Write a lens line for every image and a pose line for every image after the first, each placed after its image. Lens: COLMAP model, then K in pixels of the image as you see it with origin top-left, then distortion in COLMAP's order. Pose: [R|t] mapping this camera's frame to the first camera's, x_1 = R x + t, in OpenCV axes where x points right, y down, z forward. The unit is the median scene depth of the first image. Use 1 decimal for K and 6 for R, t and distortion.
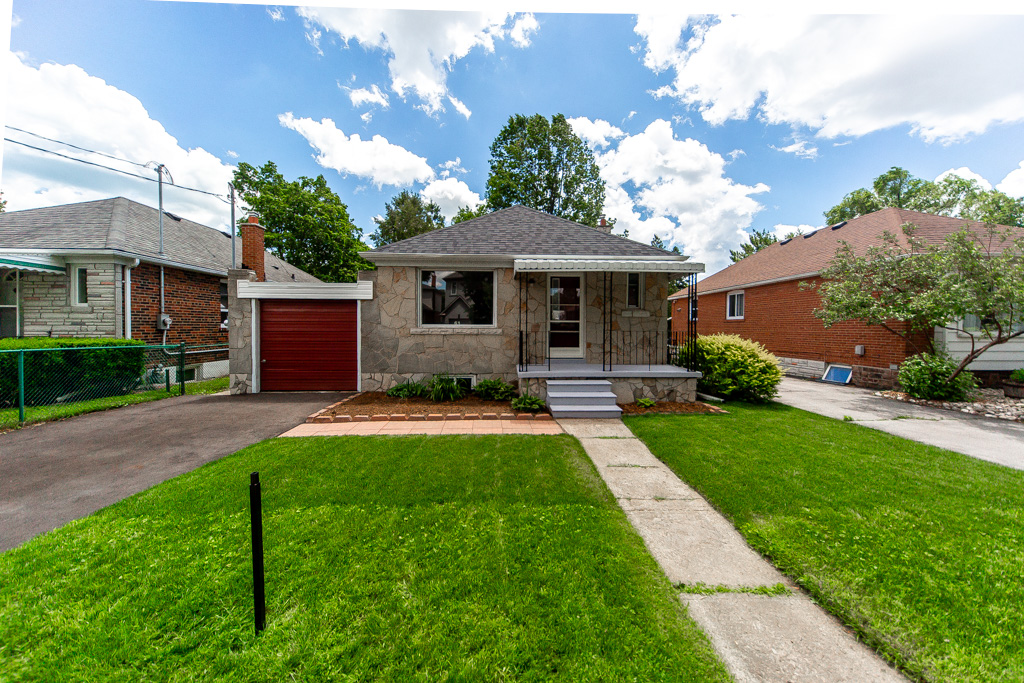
lens RADIAL K [[343.8, 0, 512.4], [0, 343.8, 326.2], [0, 0, 1]] dist [-0.000305, -0.000132]
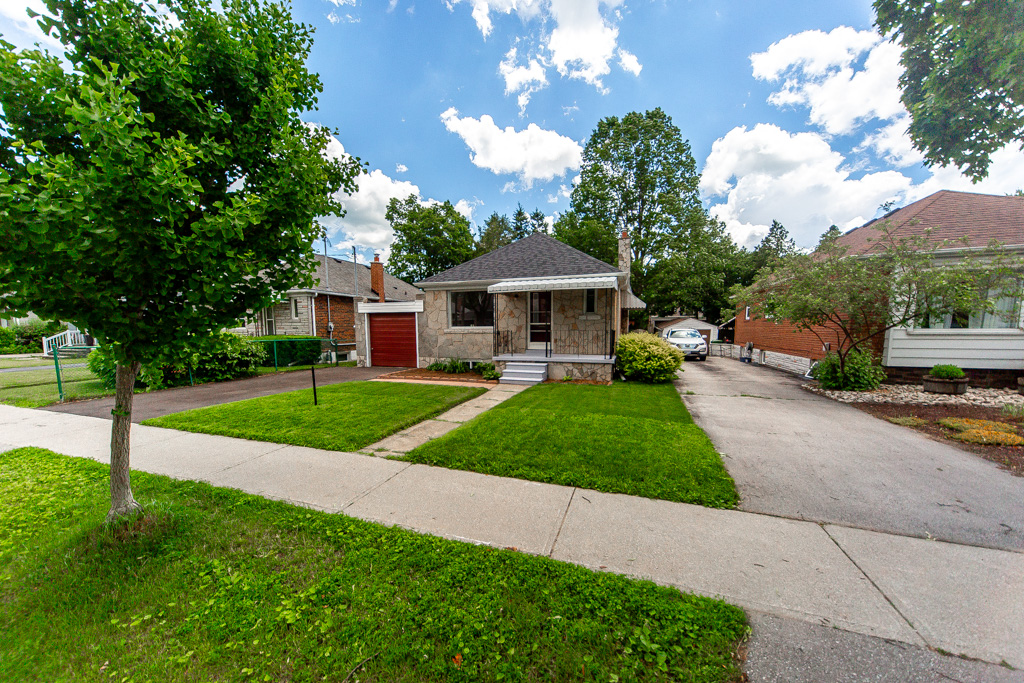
lens RADIAL K [[356.0, 0, 513.6], [0, 356.0, 345.5], [0, 0, 1]] dist [-0.000044, -0.000089]
pose [[0.930871, 0.010268, -0.365204, 0.596813], [0.008614, 0.998710, 0.050037, 0.001032], [0.365247, -0.049724, 0.929582, -0.406881]]
